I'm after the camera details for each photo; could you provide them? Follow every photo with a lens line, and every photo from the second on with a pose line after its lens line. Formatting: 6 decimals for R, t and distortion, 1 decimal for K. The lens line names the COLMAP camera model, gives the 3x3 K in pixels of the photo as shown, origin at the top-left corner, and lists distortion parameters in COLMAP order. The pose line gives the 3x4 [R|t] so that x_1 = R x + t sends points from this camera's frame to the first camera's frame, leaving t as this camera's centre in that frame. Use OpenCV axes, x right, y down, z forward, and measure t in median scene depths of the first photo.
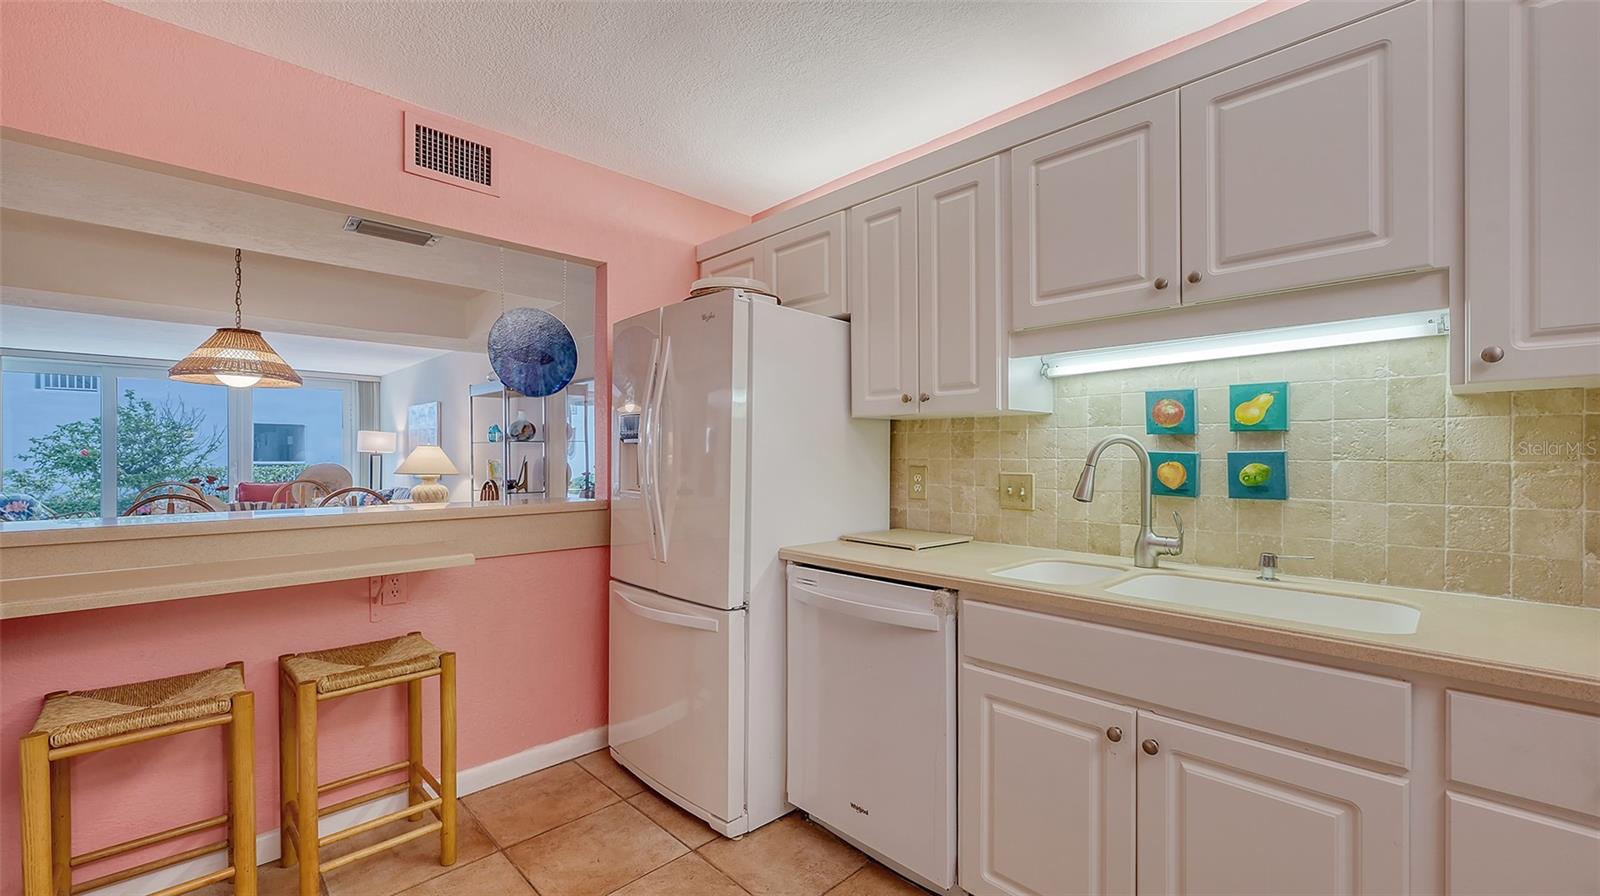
lens RADIAL K [[646.7, 0, 805.0], [0, 646.7, 466.2], [0, 0, 1]] dist [0.001980, 0.000161]
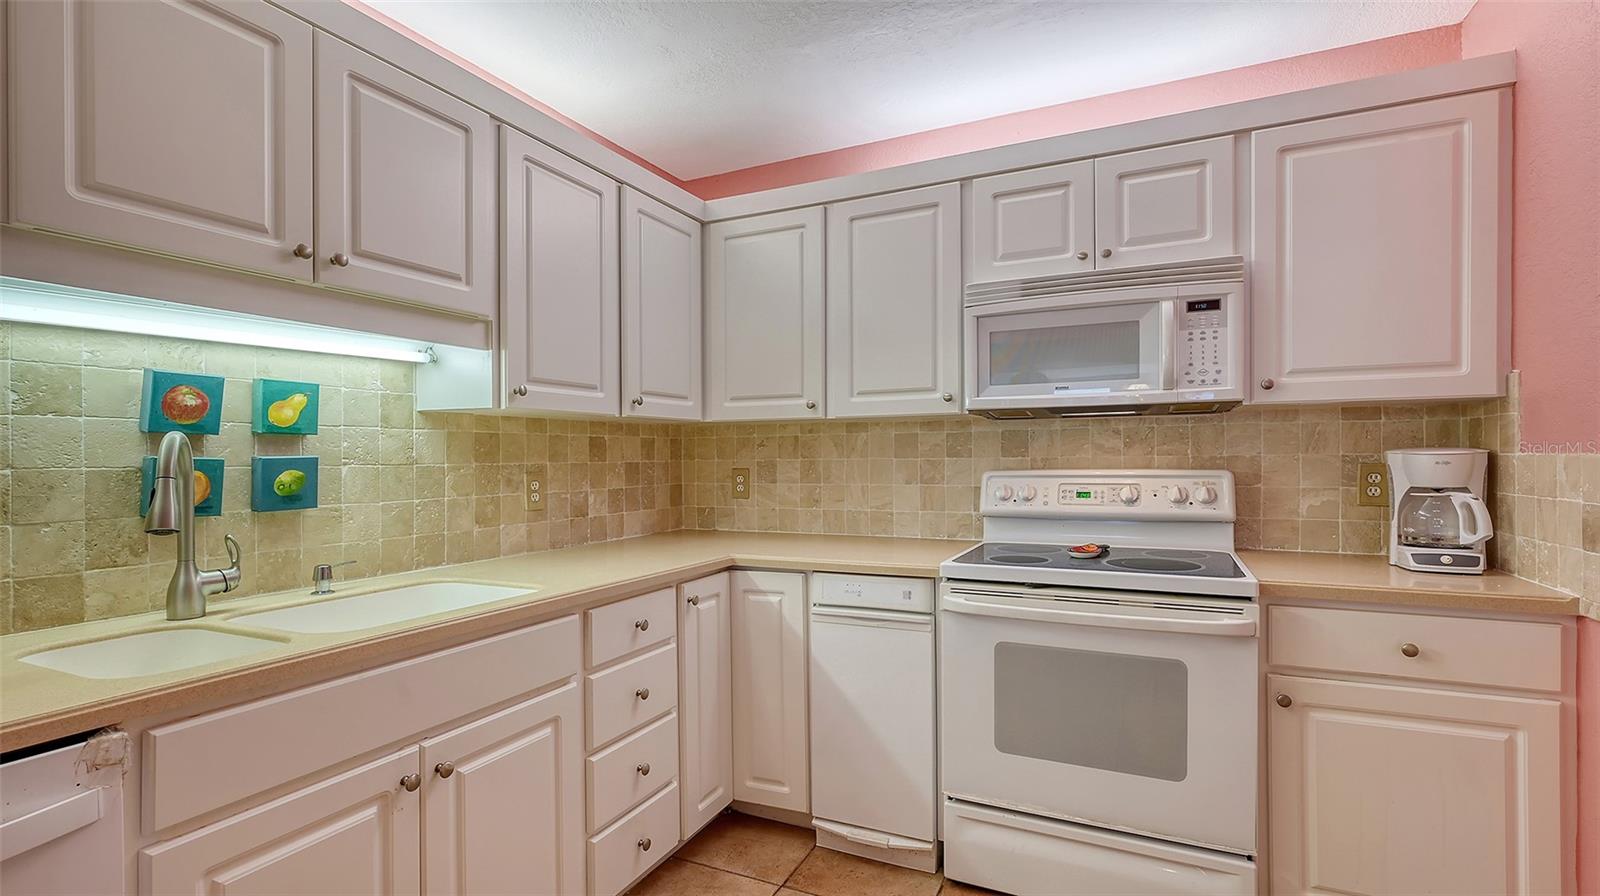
lens RADIAL K [[730.9, 0, 801.1], [0, 730.9, 473.8], [0, 0, 1]] dist [-0.000694, -0.000045]
pose [[-0.338470, -0.019361, 0.940778, -0.460687], [0.025269, 0.999241, 0.029655, -0.010661], [-0.940638, 0.033810, -0.337724, 0.627496]]
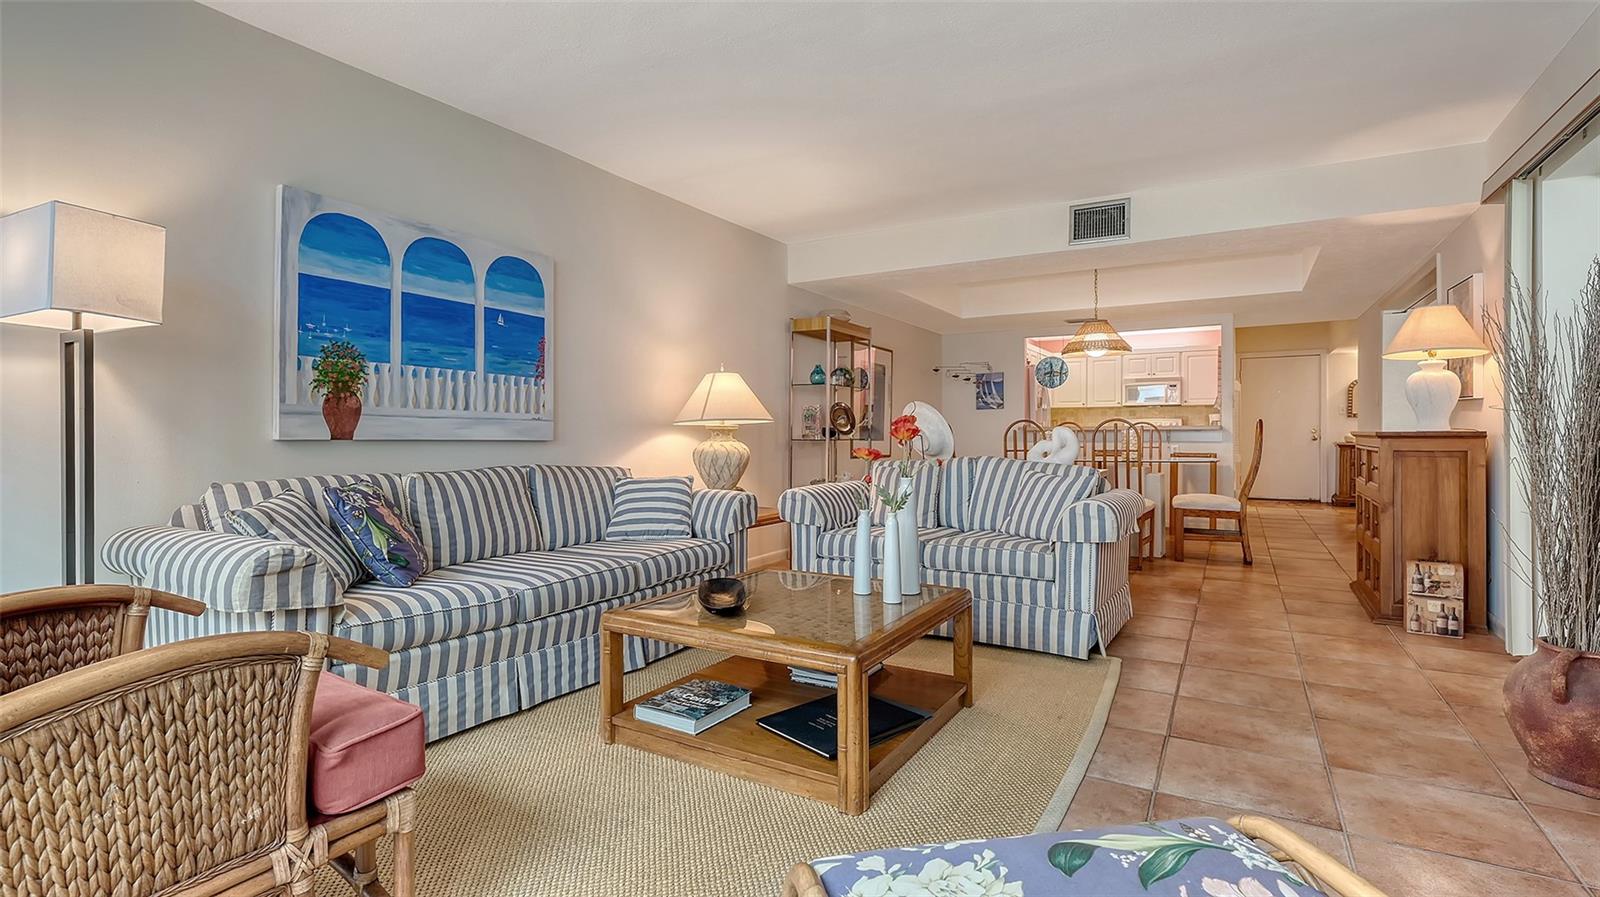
lens RADIAL K [[743.0, 0, 802.9], [0, 743.0, 439.5], [0, 0, 1]] dist [-0.000030, 0.000052]
pose [[-0.262176, -0.007470, 0.964991, -4.764739], [0.018874, 0.999739, 0.012867, 0.075644], [-0.964836, 0.021587, -0.261966, 4.234907]]
